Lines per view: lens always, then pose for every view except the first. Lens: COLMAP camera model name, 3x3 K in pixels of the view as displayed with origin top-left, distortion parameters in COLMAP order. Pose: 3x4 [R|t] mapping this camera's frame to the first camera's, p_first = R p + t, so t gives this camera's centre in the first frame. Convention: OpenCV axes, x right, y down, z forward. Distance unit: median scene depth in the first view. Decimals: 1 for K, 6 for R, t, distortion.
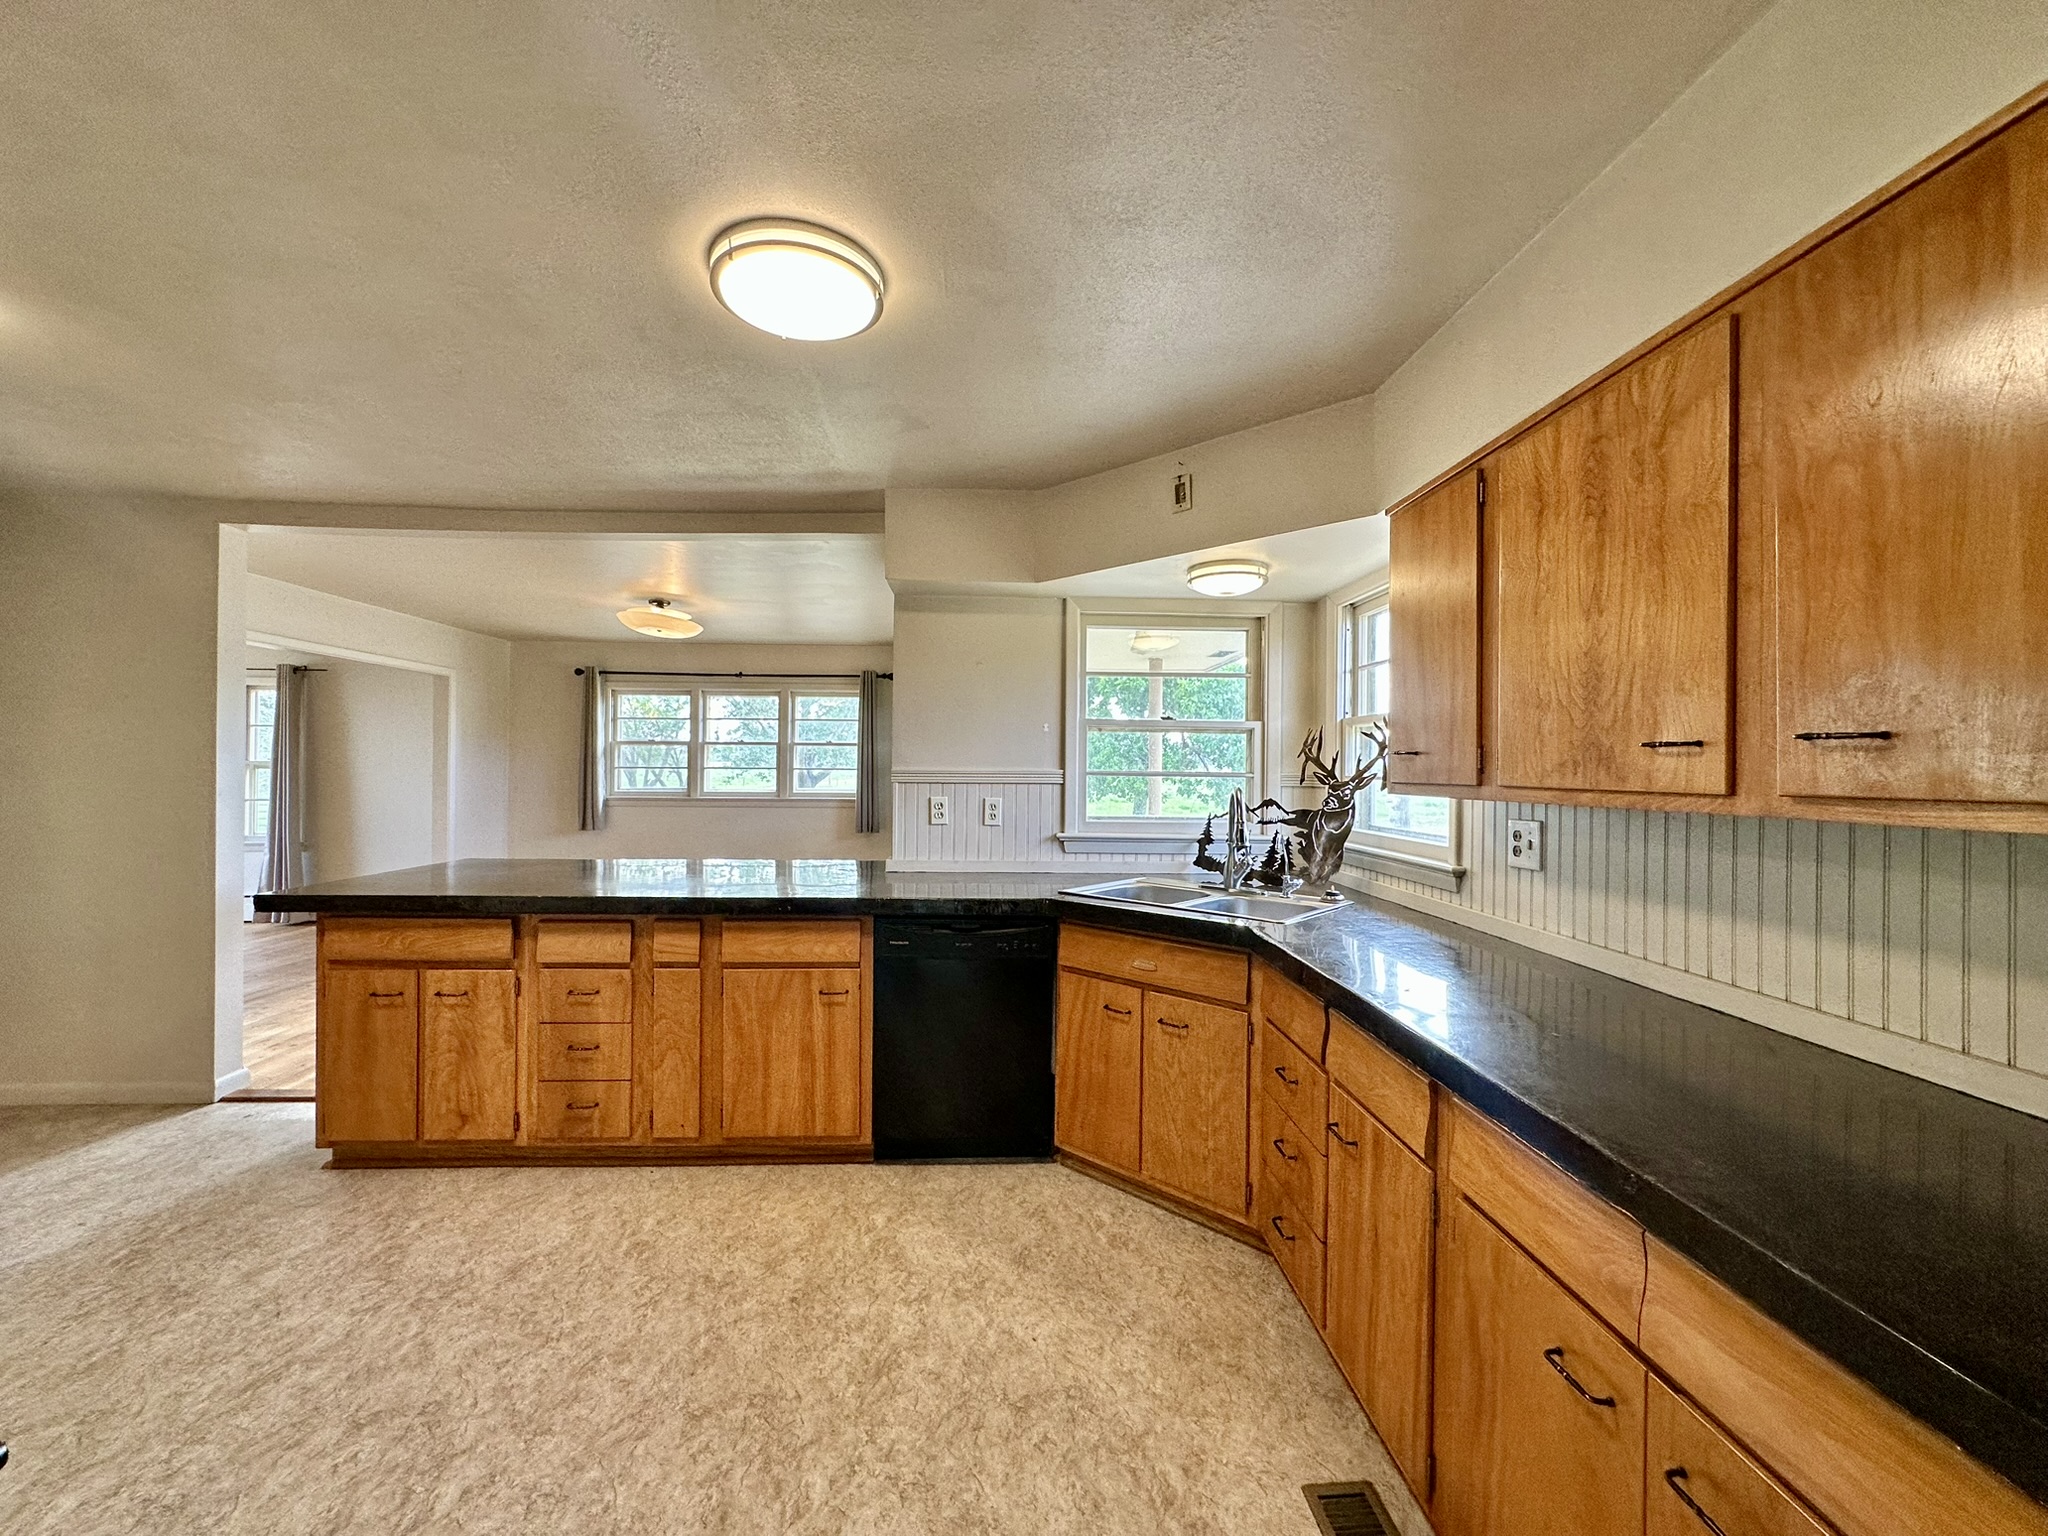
lens RADIAL K [[821.7, 0, 1011.3], [0, 821.7, 765.6], [0, 0, 1]] dist [-0.001868, 0.000635]
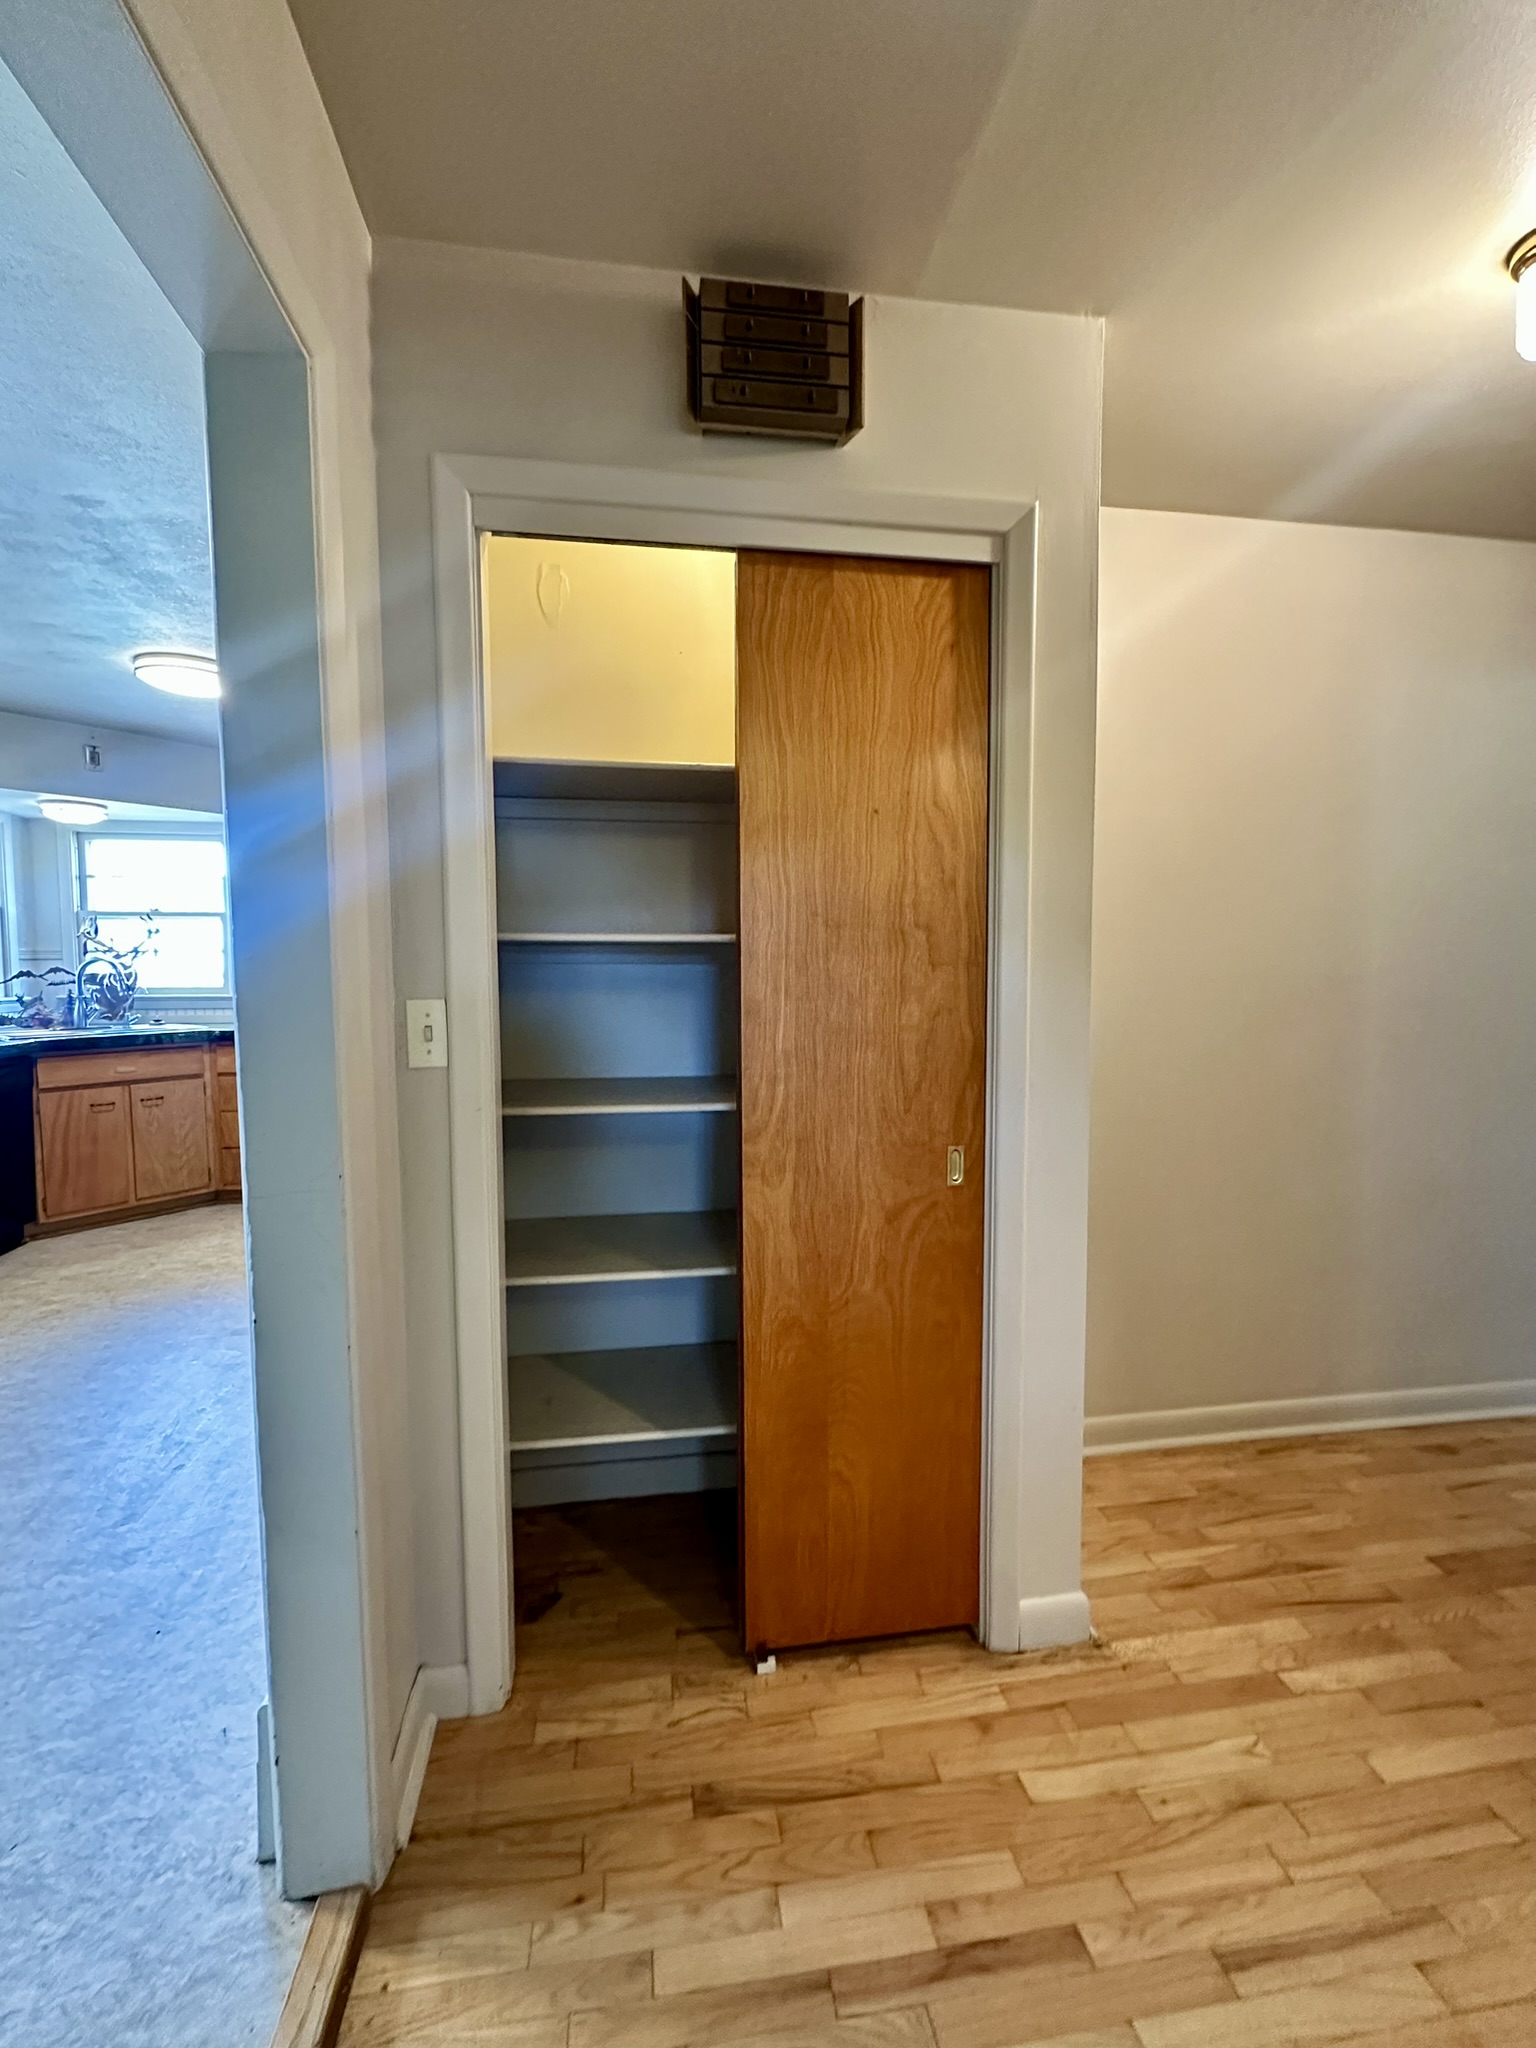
lens RADIAL K [[904.9, 0, 770.6], [0, 904.9, 1025.8], [0, 0, 1]] dist [-0.004094, -0.000365]
pose [[-0.115582, -0.077312, 0.990285, -1.553307], [-0.004188, 0.996995, 0.077347, 0.019519], [-0.993289, 0.004792, -0.115559, -0.022946]]
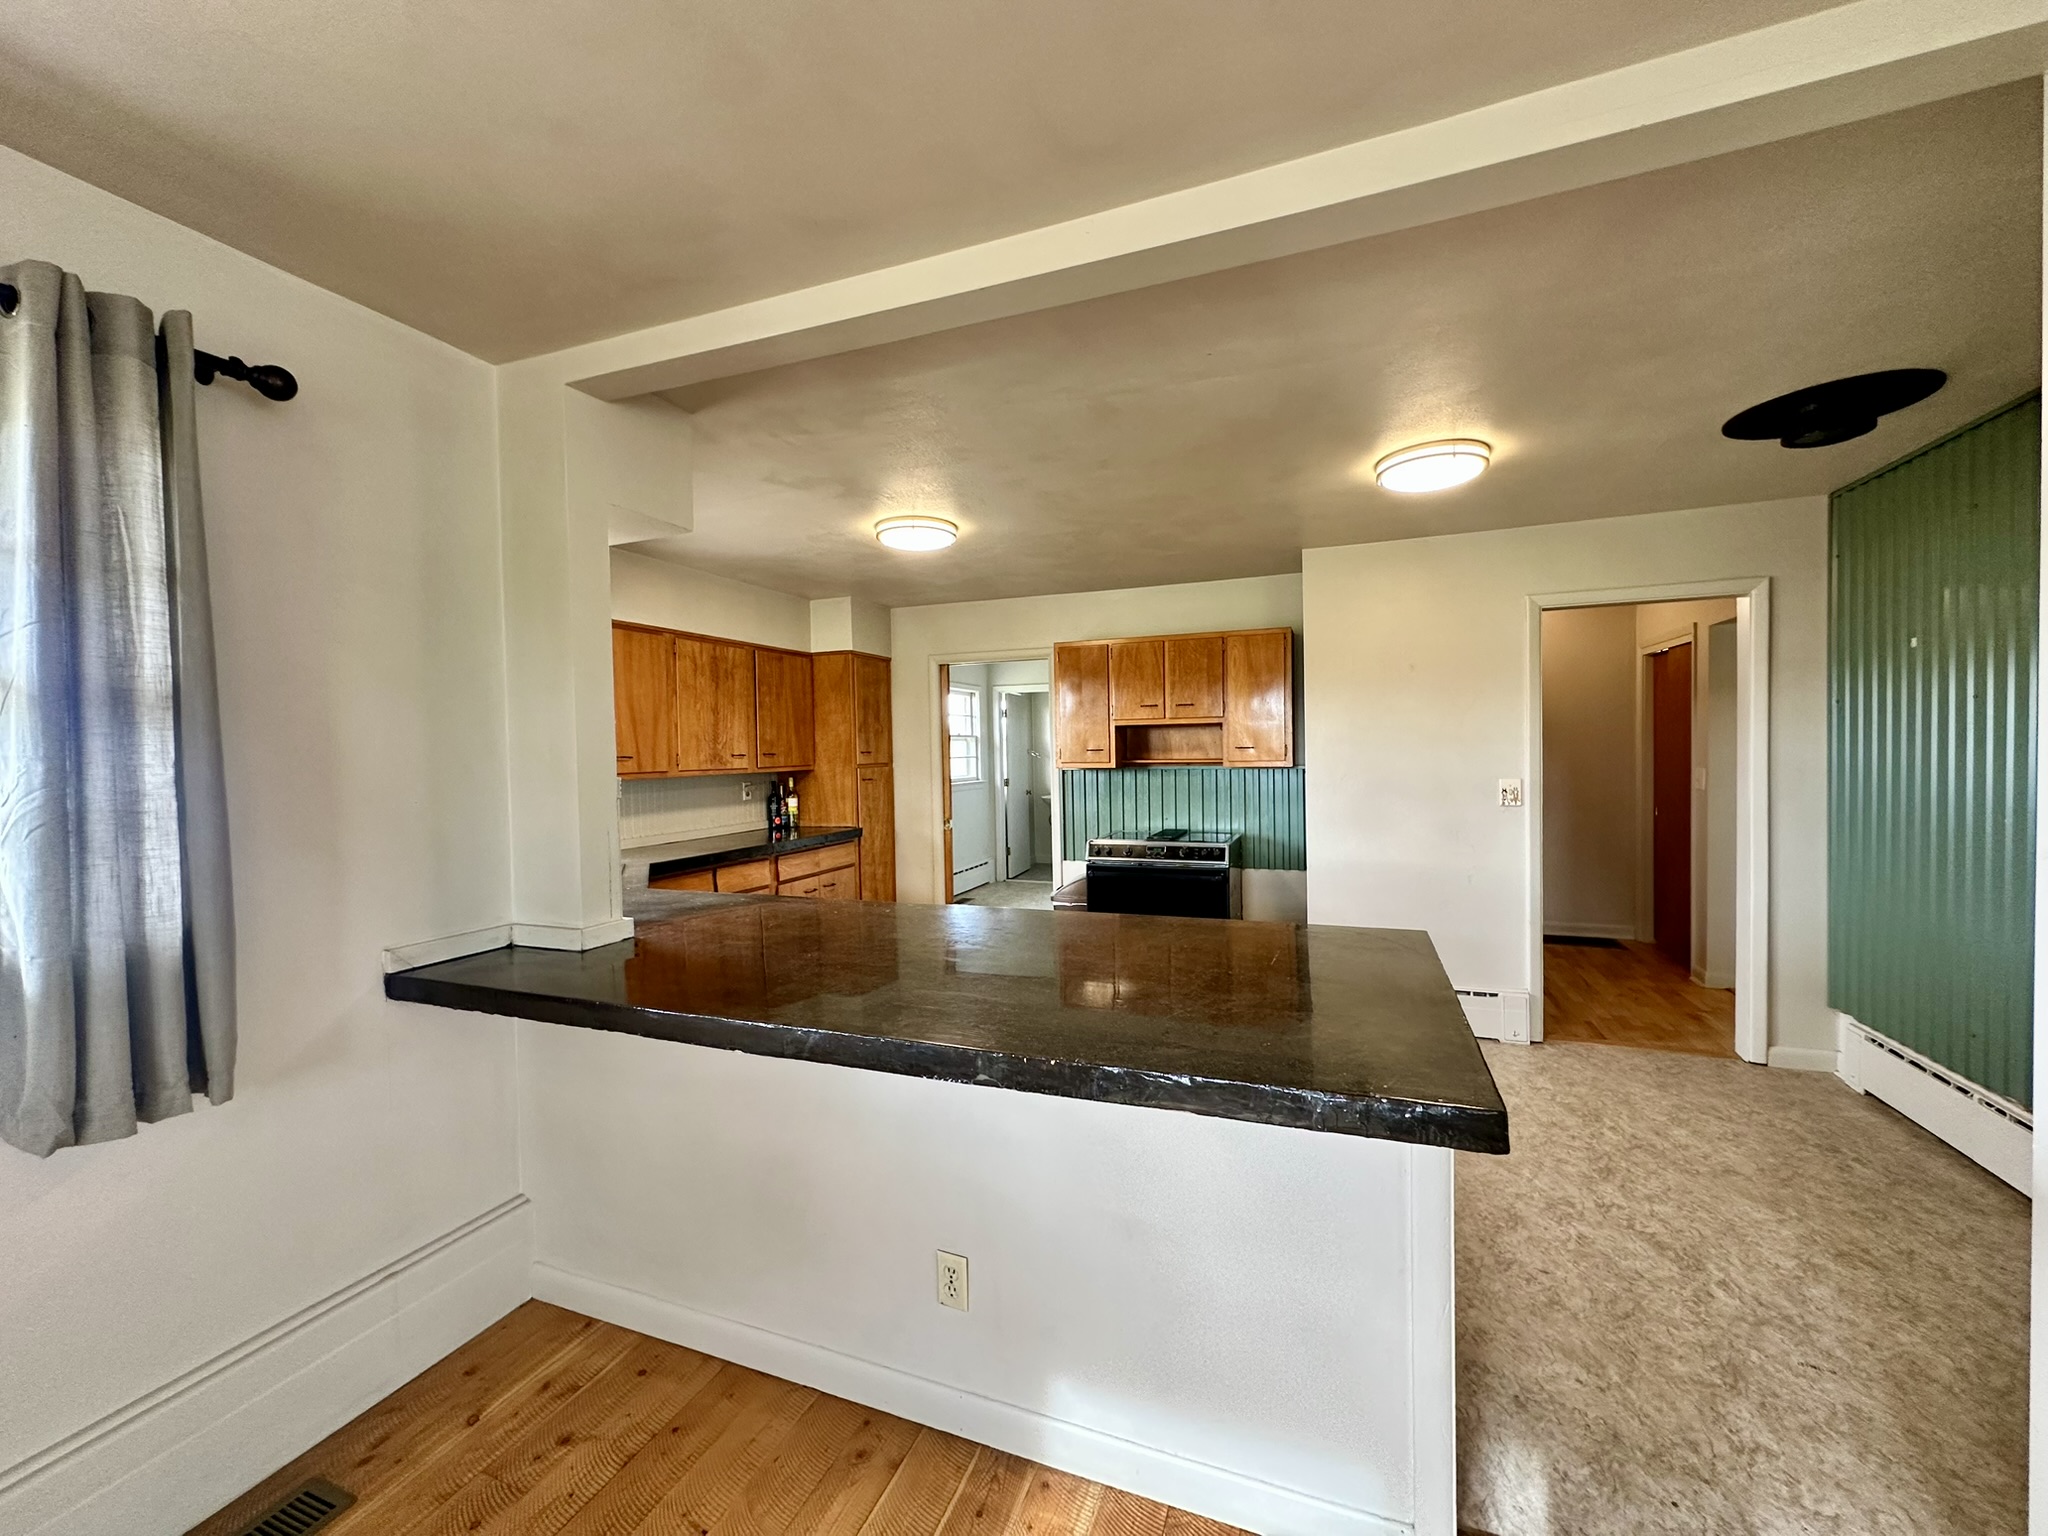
lens RADIAL K [[821.7, 0, 1026.5], [0, 821.7, 765.3], [0, 0, 1]] dist [-0.001868, 0.000635]
pose [[-0.917947, 0.002717, 0.396694, -0.858076], [0.011861, 0.999717, 0.020599, -0.019035], [-0.396526, 0.023614, -0.917720, 1.802270]]
